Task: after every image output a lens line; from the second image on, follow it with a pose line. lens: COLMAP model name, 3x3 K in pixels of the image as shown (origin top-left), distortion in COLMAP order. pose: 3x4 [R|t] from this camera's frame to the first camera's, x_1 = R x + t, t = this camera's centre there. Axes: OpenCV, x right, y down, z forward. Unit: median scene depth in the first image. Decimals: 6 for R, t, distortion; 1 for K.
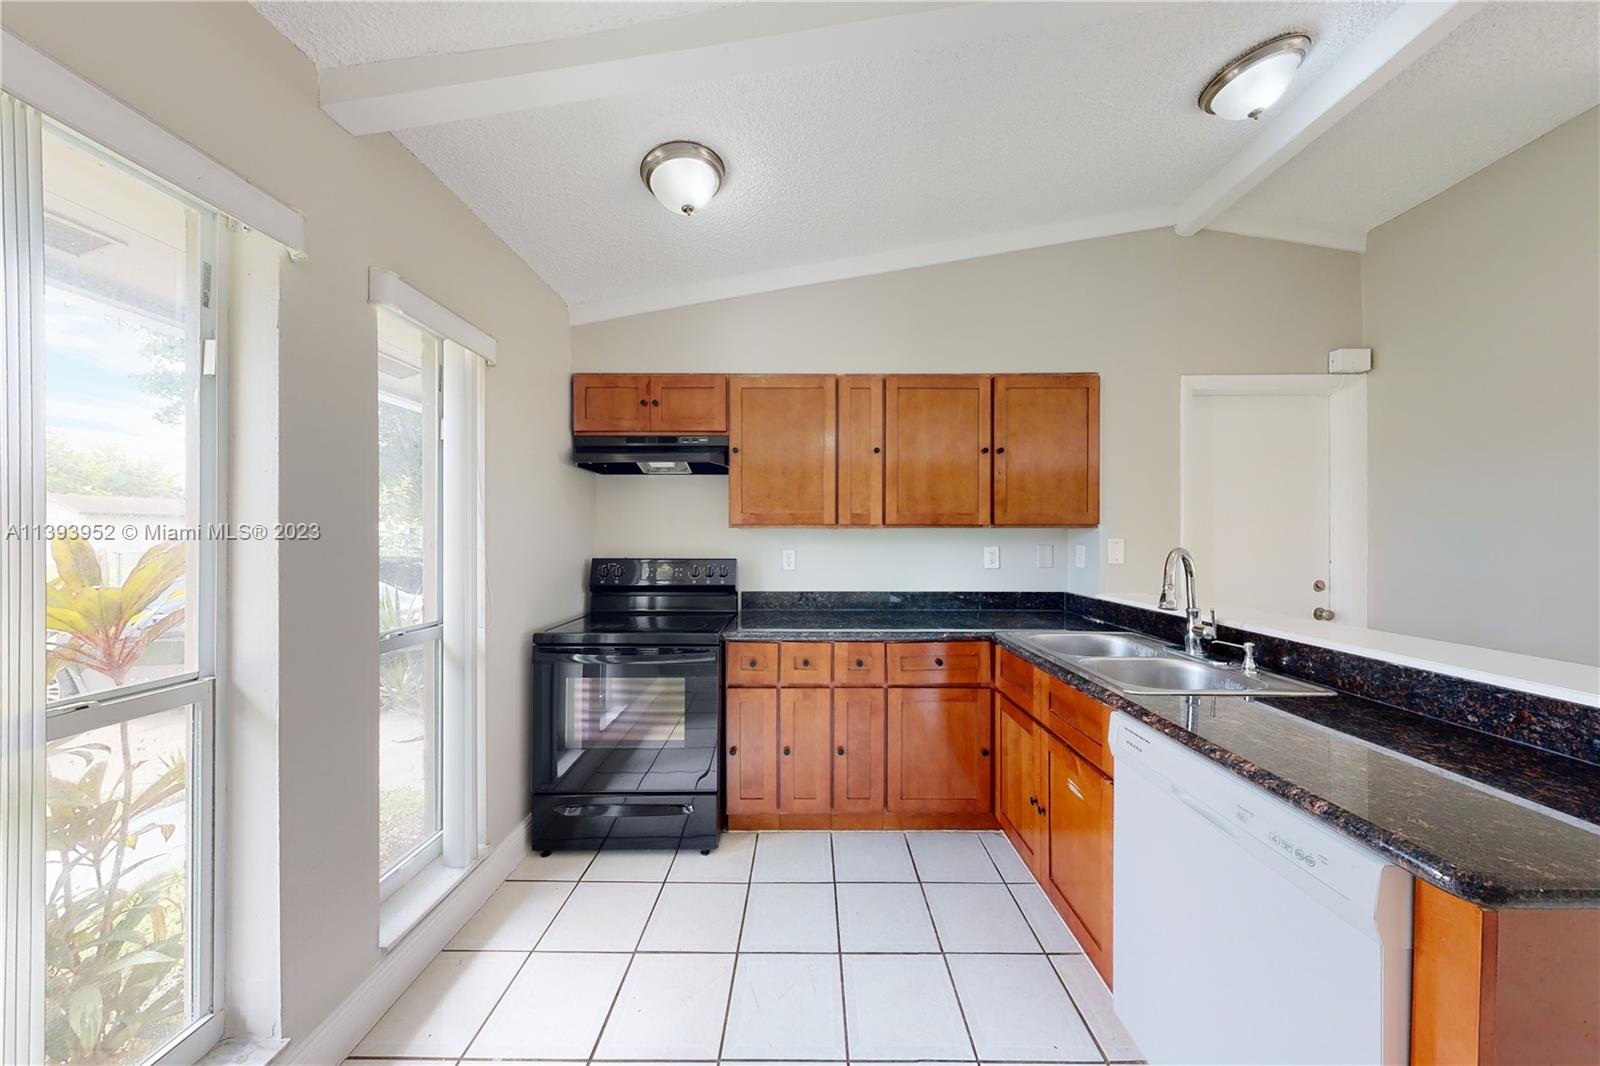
lens RADIAL K [[477.2, 0, 819.4], [0, 477.2, 533.7], [0, 0, 1]] dist [0.000287, 0.000057]
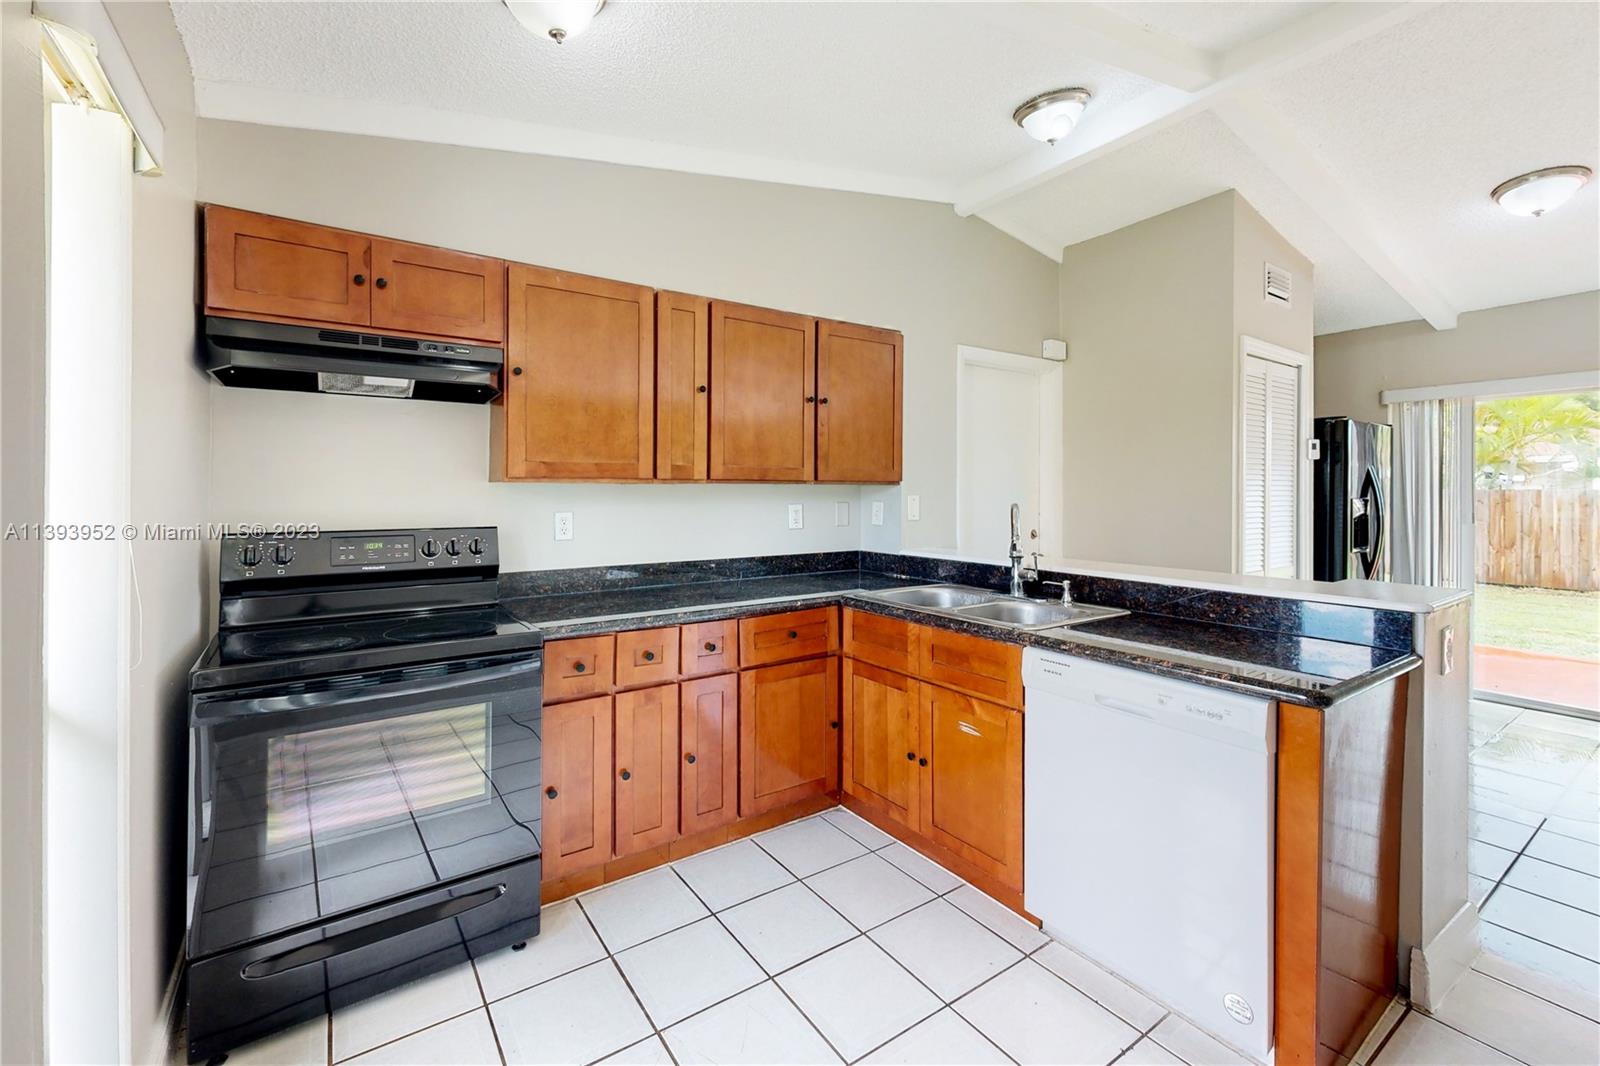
lens RADIAL K [[614.4, 0, 770.8], [0, 614.4, 491.6], [0, 0, 1]] dist [0.003365, 0.000199]
pose [[0.851677, -0.000156, 0.524067, -0.380765], [-0.001883, 0.999993, 0.003359, -0.002085], [-0.524063, -0.003847, 0.851671, 0.039059]]
